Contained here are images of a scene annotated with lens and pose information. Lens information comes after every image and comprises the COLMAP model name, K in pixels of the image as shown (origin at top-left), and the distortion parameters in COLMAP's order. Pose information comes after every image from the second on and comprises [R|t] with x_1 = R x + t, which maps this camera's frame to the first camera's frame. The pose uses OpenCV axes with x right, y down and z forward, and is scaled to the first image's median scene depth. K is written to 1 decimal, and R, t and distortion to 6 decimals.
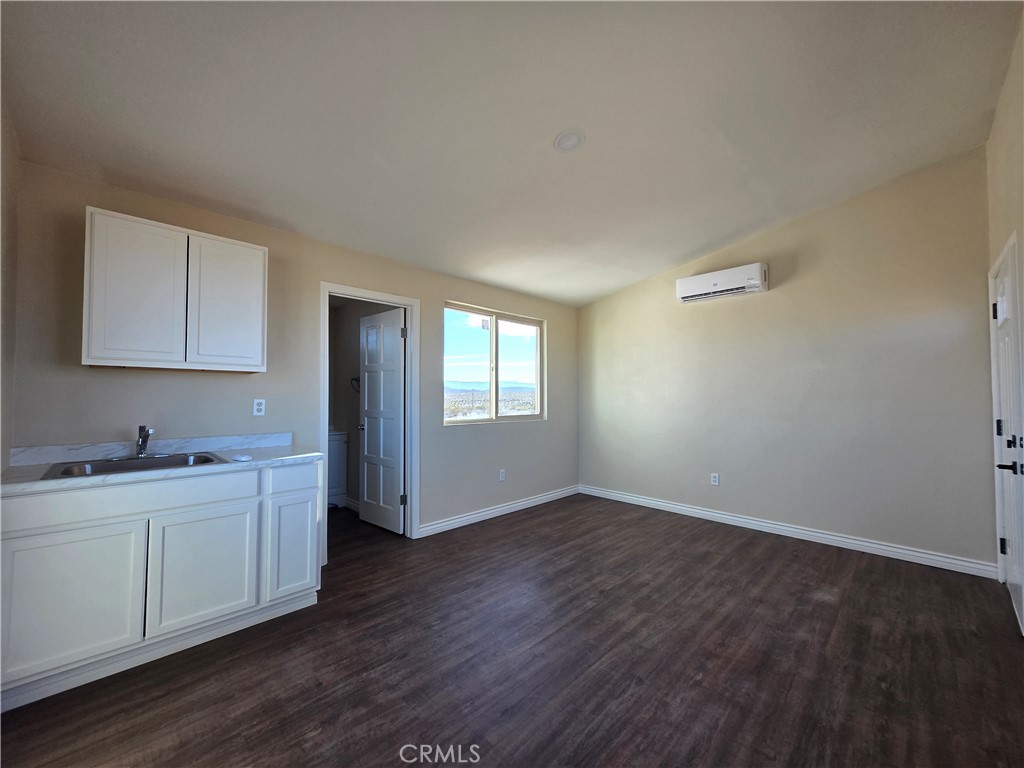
lens RADIAL K [[405.8, 0, 512.0], [0, 405.8, 384.0], [0, 0, 1]] dist [-0.000136, -0.000061]
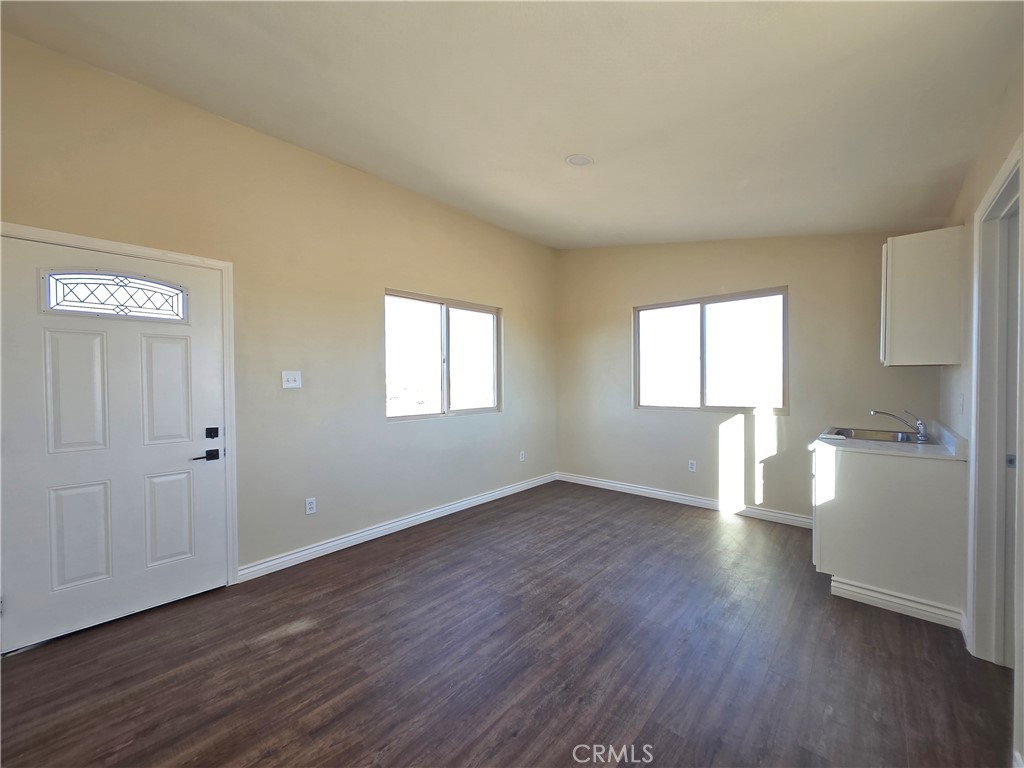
lens RADIAL K [[405.8, 0, 512.0], [0, 405.8, 384.0], [0, 0, 1]] dist [-0.000136, -0.000061]
pose [[-0.998676, 0.008894, -0.050664, 0.365494], [0.009669, 0.999840, -0.015065, 0.021190], [0.050522, -0.015534, -0.998602, 1.982159]]
